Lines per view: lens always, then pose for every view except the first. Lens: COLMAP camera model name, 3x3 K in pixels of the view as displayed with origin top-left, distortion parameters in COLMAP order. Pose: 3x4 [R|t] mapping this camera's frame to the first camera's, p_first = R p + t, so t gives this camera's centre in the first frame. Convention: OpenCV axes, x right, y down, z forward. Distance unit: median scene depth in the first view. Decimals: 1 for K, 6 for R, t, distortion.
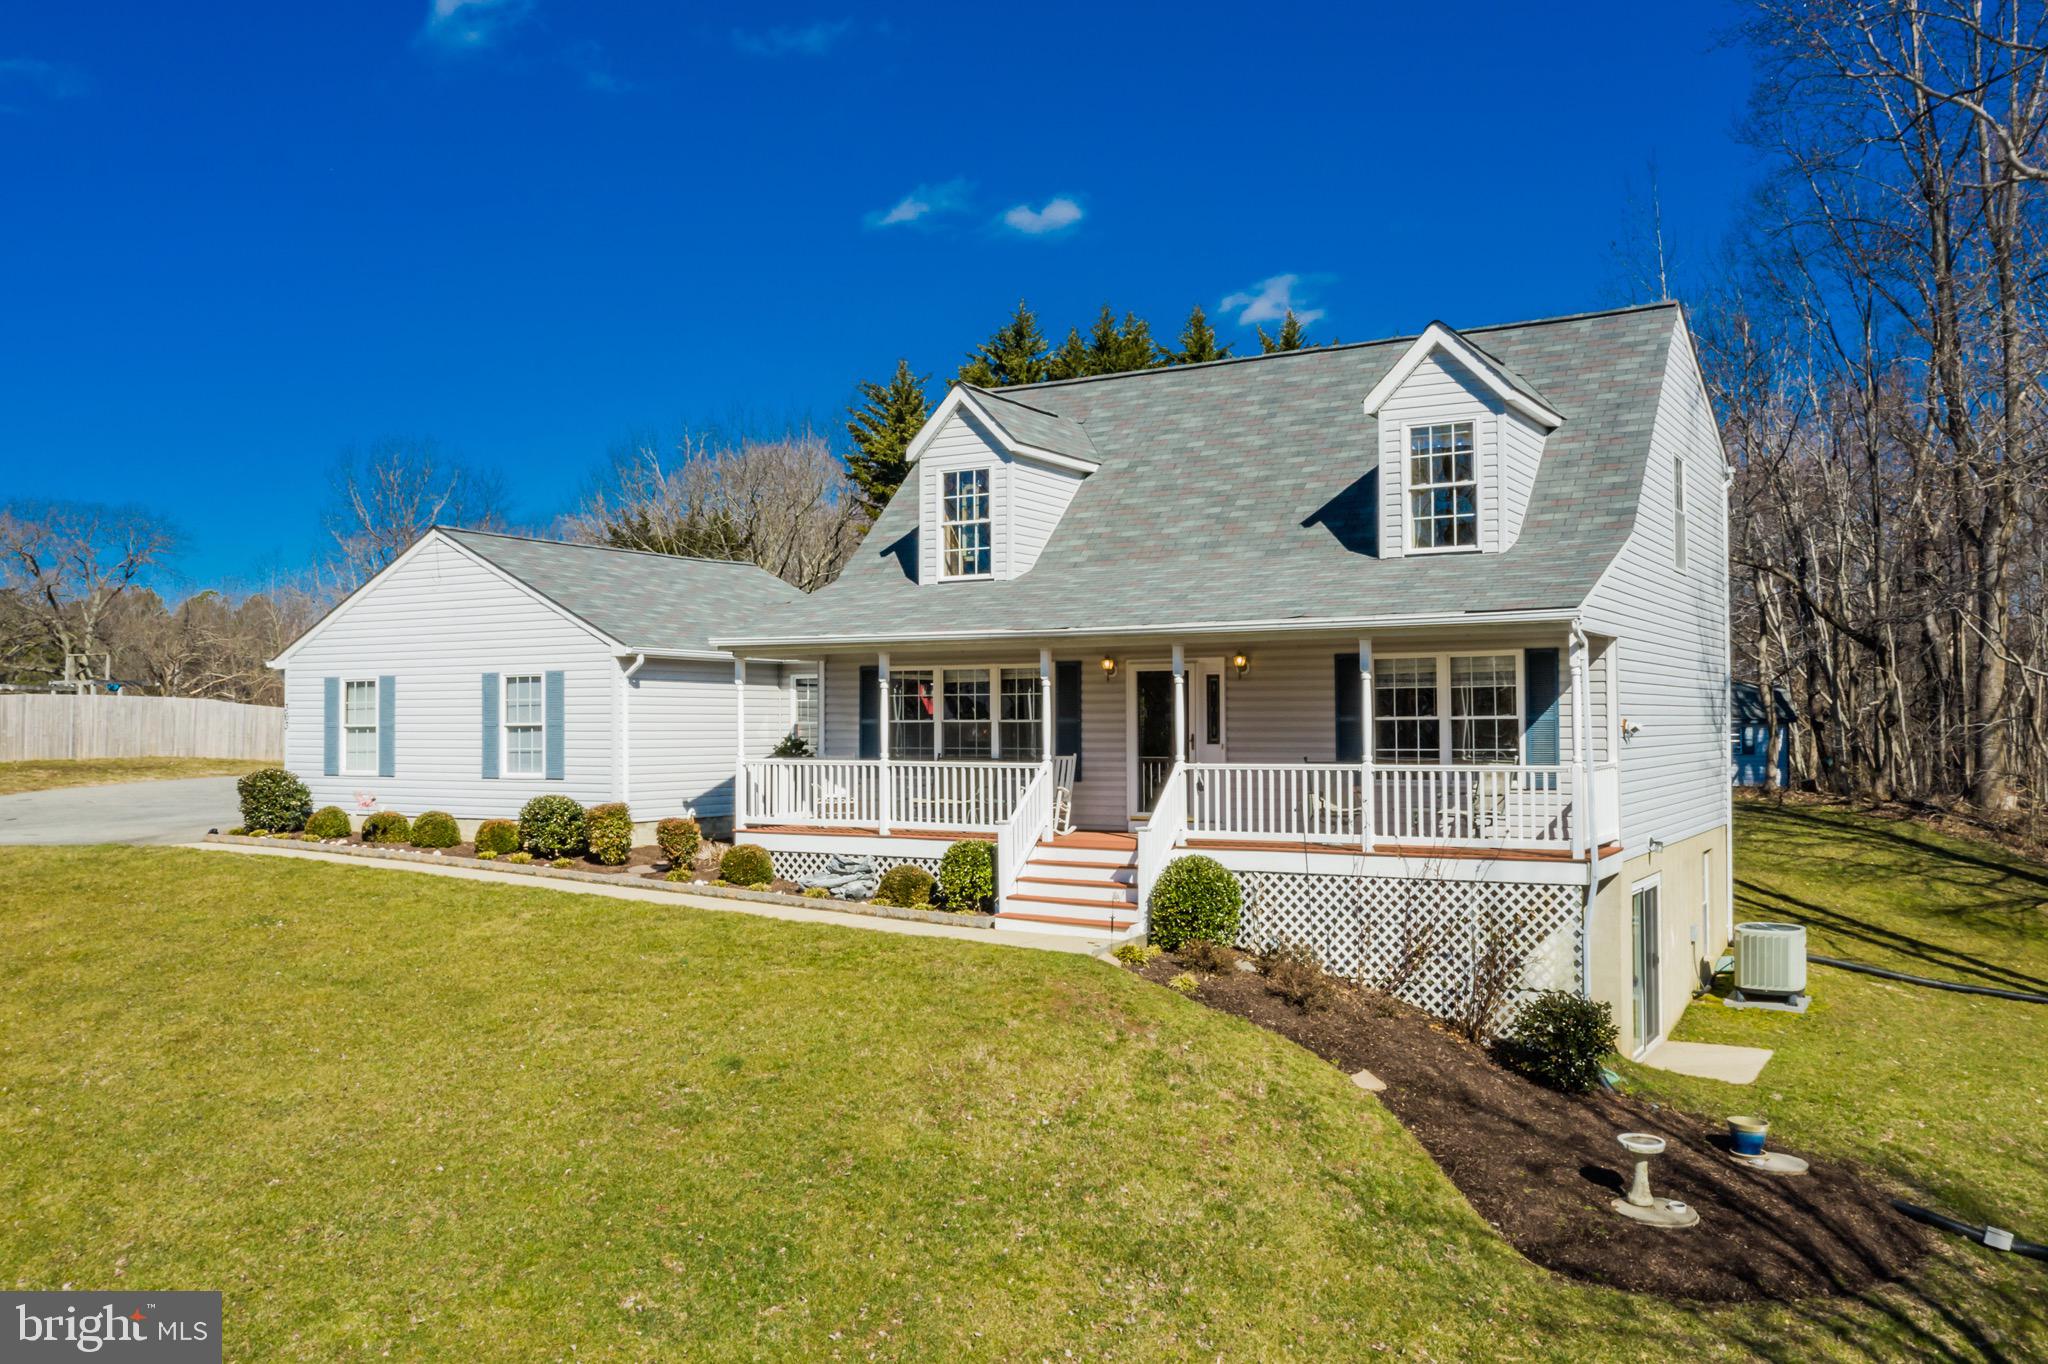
lens RADIAL K [[1654.5, 0, 975.0], [0, 1654.5, 686.6], [0, 0, 1]] dist [-0.017032, -0.001126]
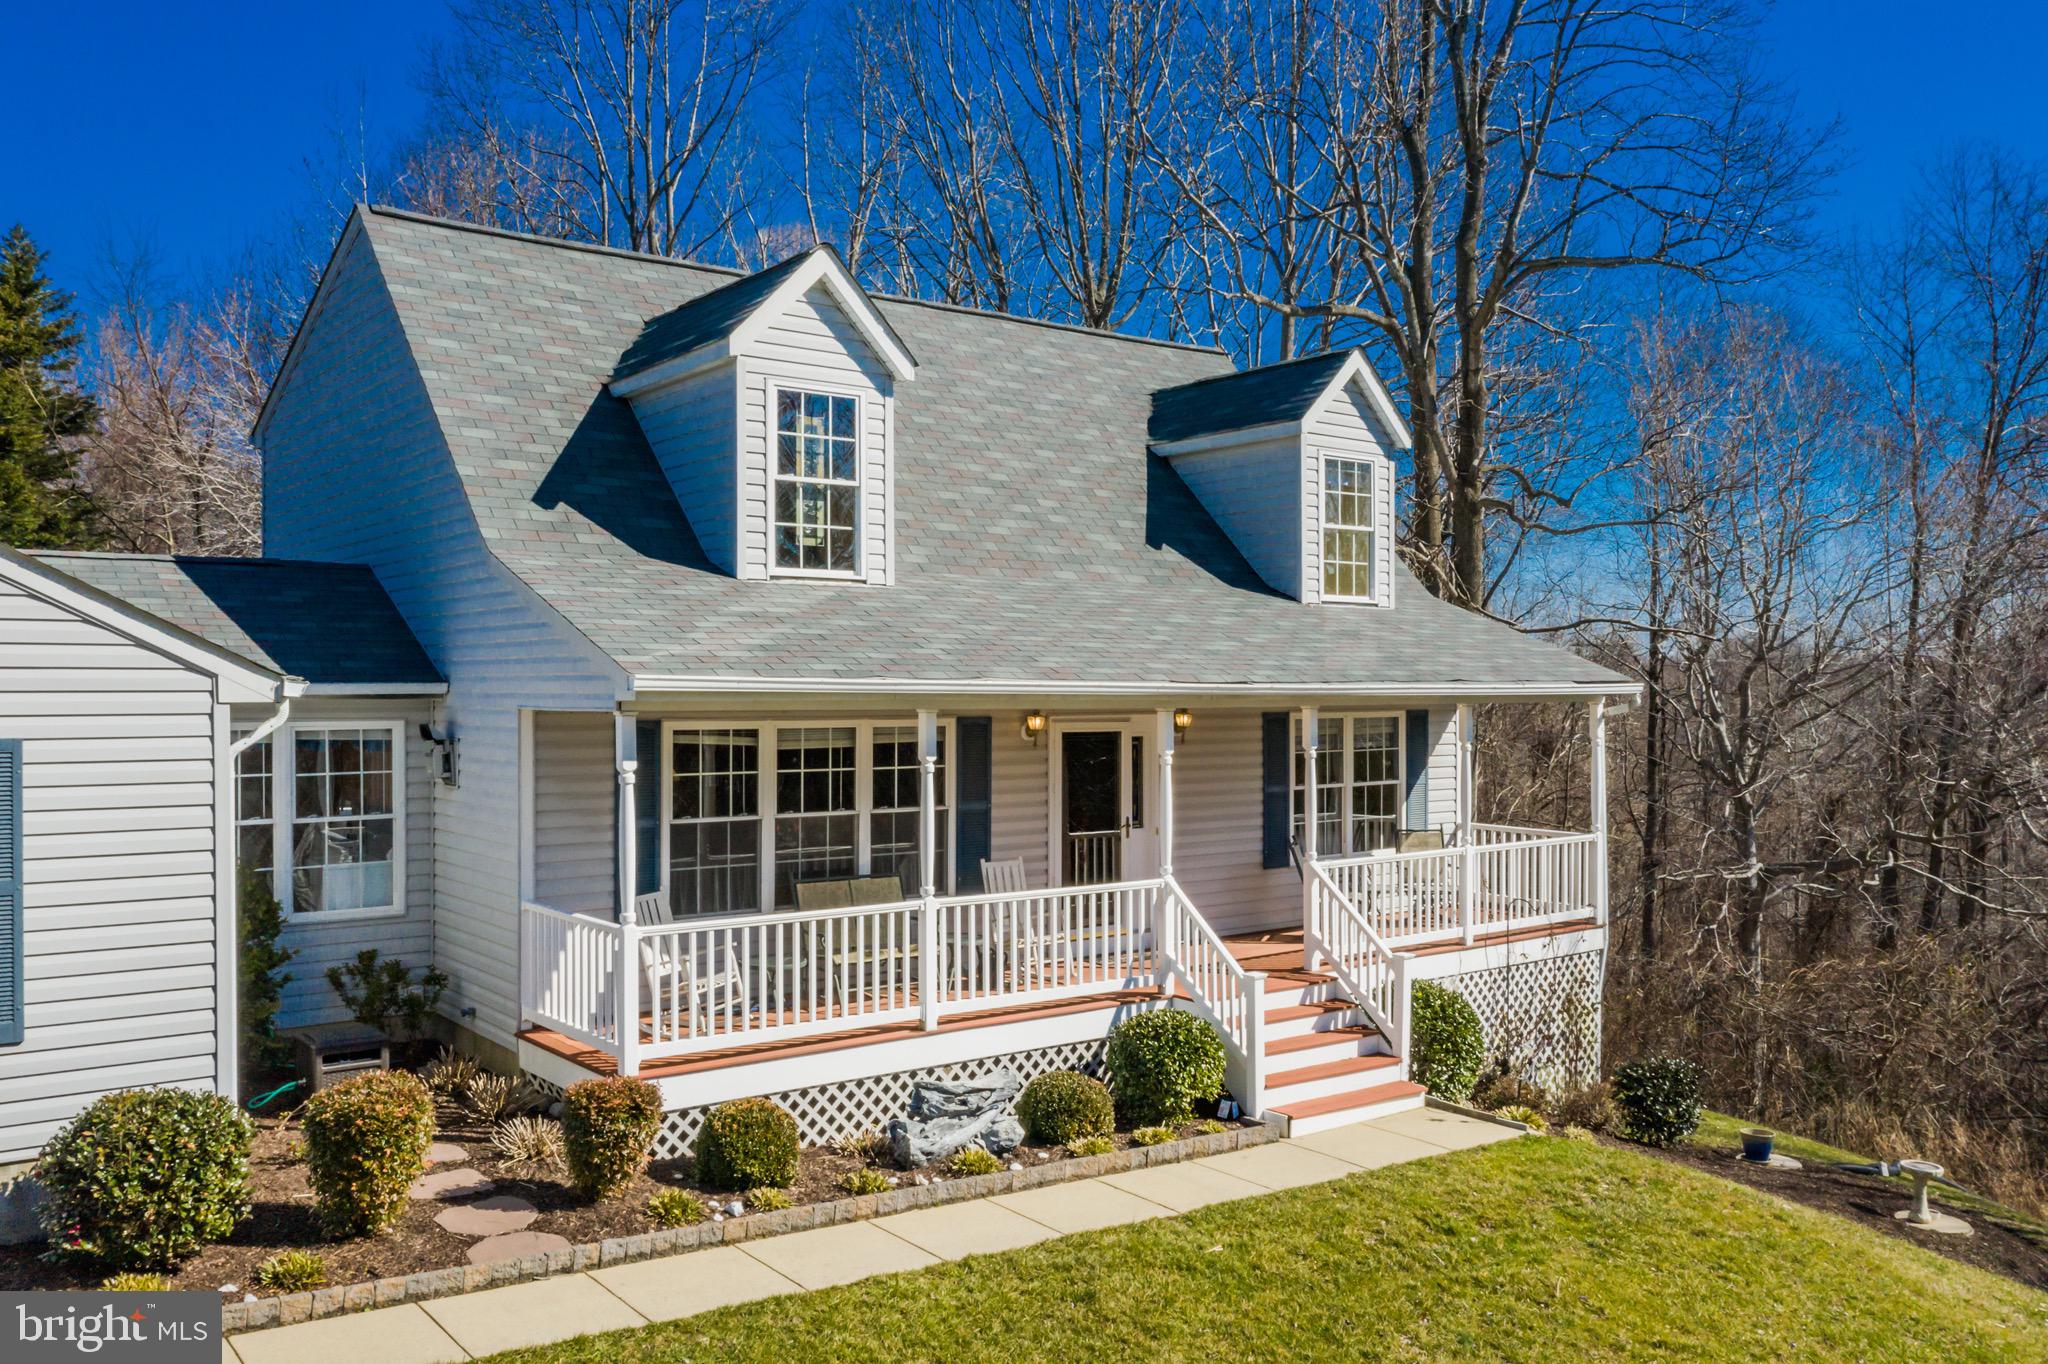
lens RADIAL K [[1645.3, 0, 1038.7], [0, 1645.3, 702.0], [0, 0, 1]] dist [-0.019398, 0.003243]
pose [[0.361500, -0.004124, 0.932363, -0.566340], [-0.024018, 0.999617, 0.013734, -0.031687], [-0.932063, -0.027358, 0.361263, 0.758914]]
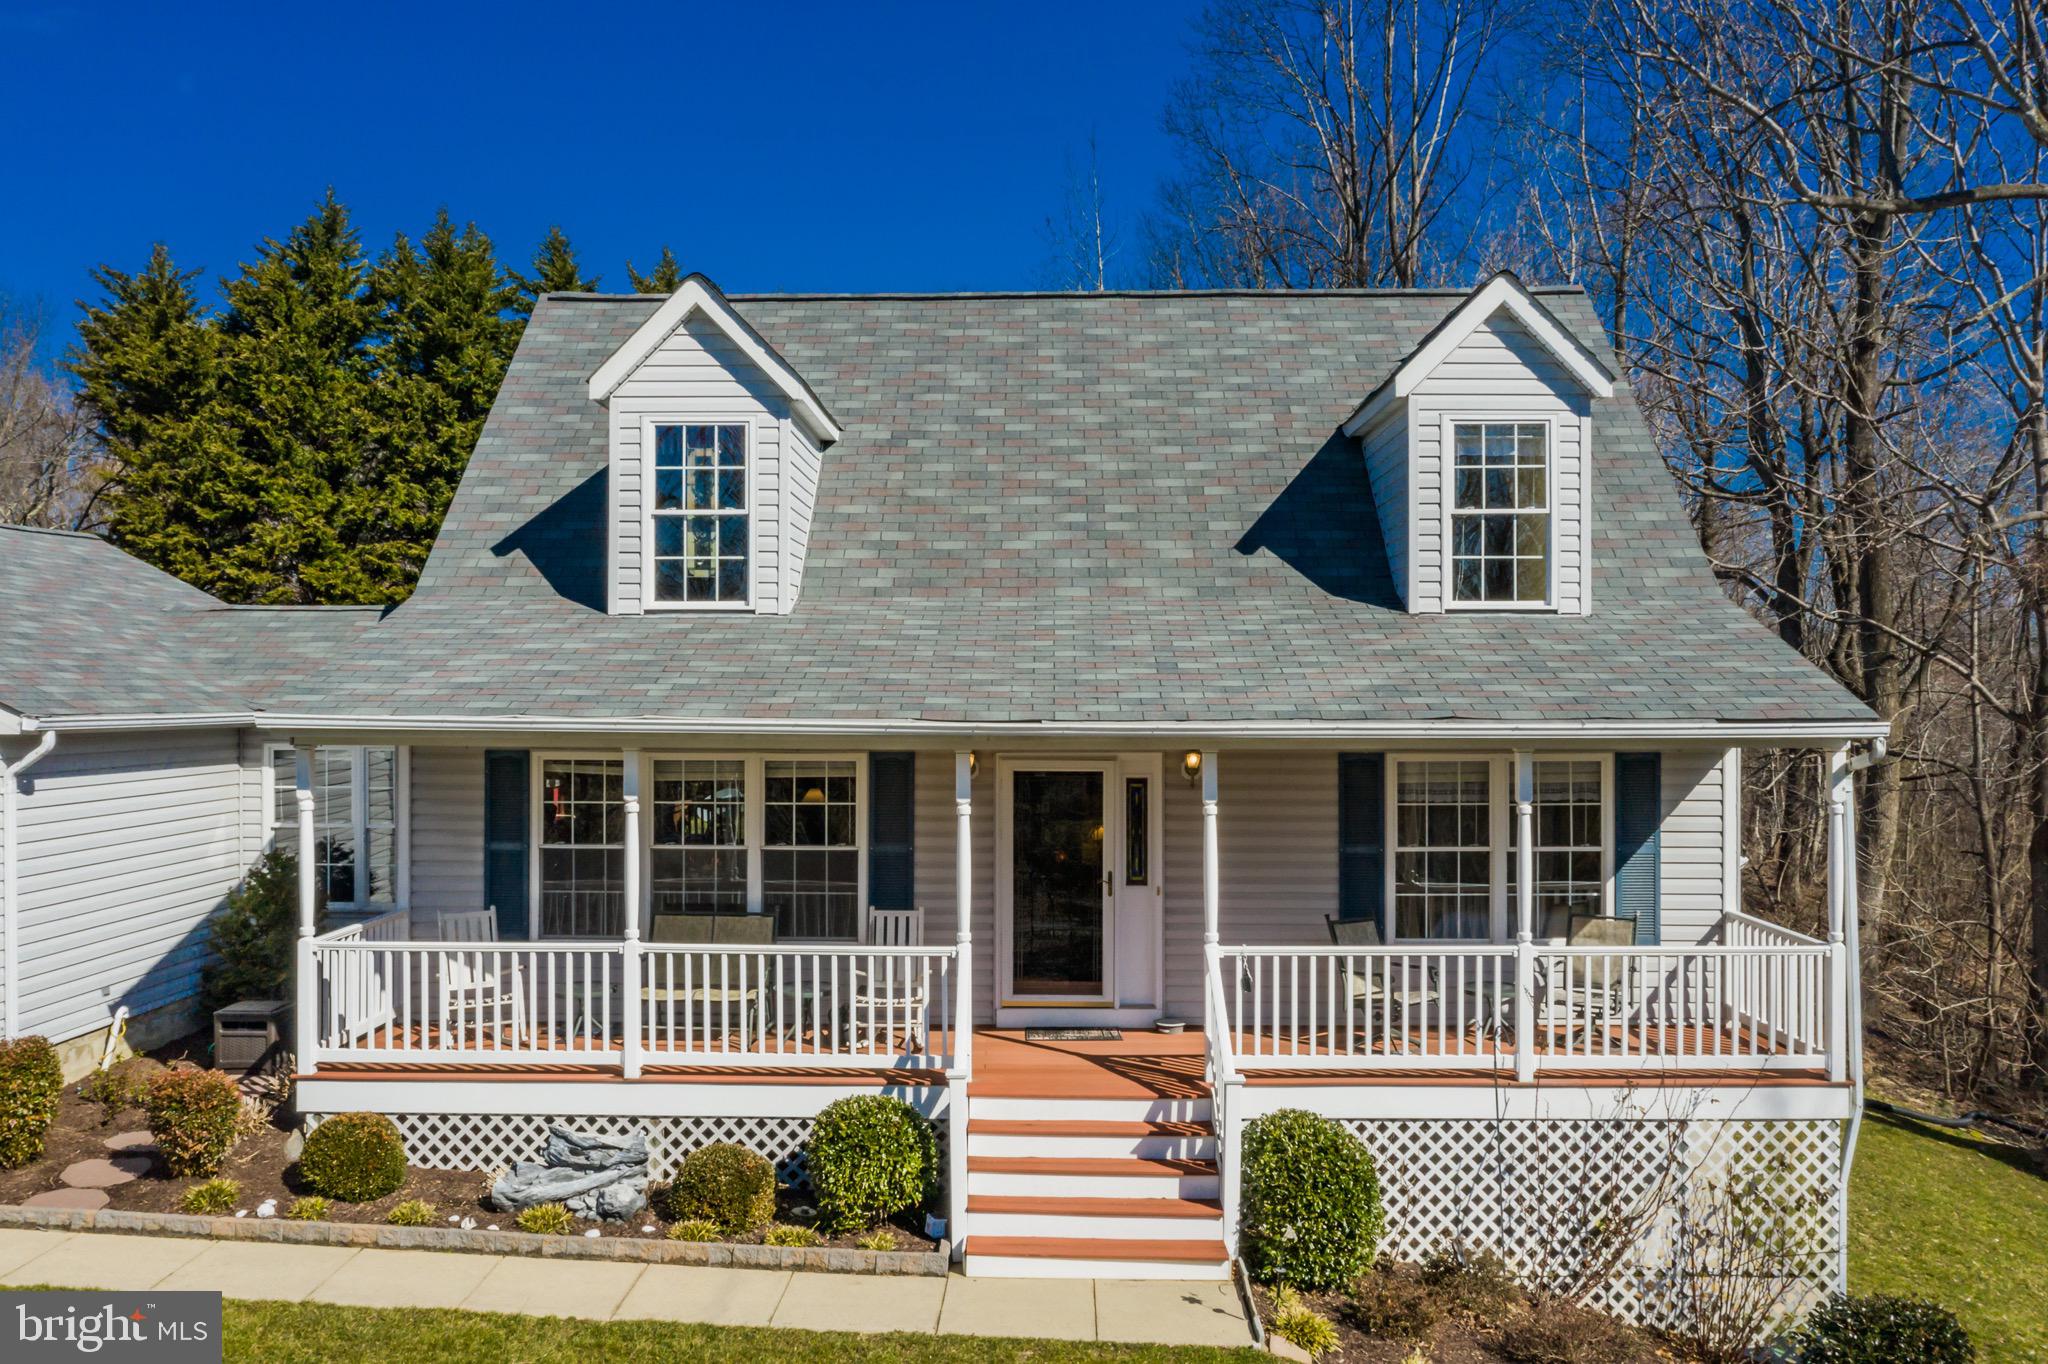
lens RADIAL K [[1654.5, 0, 975.0], [0, 1654.5, 686.6], [0, 0, 1]] dist [-0.017032, -0.001126]
pose [[0.869152, 0.006389, 0.494504, -0.227659], [-0.017398, 0.999693, 0.017664, -0.052324], [-0.494239, -0.023956, 0.868996, 0.463898]]
